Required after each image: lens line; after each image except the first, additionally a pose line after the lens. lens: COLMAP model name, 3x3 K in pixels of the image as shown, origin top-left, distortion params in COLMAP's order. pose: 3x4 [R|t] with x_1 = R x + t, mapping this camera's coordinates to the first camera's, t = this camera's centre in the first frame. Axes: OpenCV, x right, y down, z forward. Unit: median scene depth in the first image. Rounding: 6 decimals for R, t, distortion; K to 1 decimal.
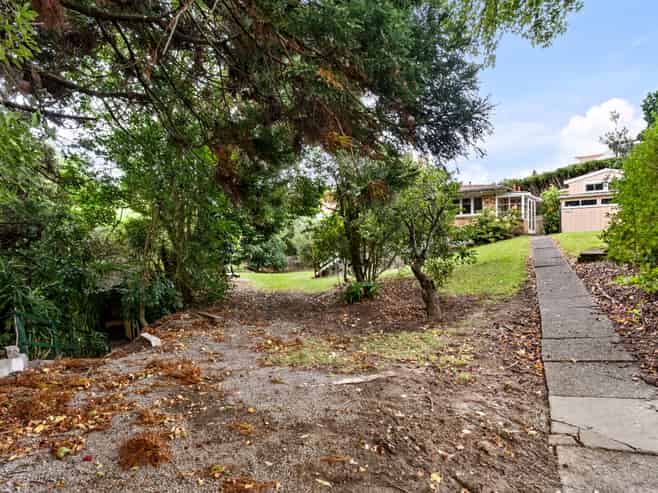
lens RADIAL K [[332.0, 0, 329.0], [0, 332.0, 246.5], [0, 0, 1]] dist [0.001231, 0.000475]
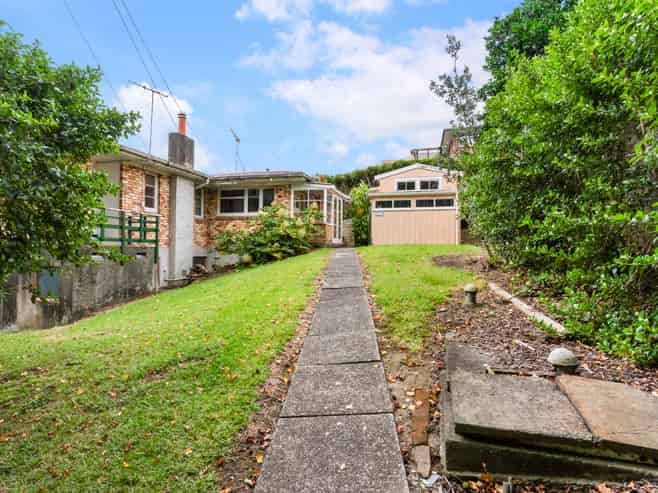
lens RADIAL K [[332.0, 0, 329.0], [0, 332.0, 246.5], [0, 0, 1]] dist [0.001231, 0.000475]
pose [[0.884718, 0.001871, 0.466122, 0.271732], [-0.004373, 0.999981, 0.004286, -0.037368], [-0.466105, -0.005830, 0.884710, 0.390026]]
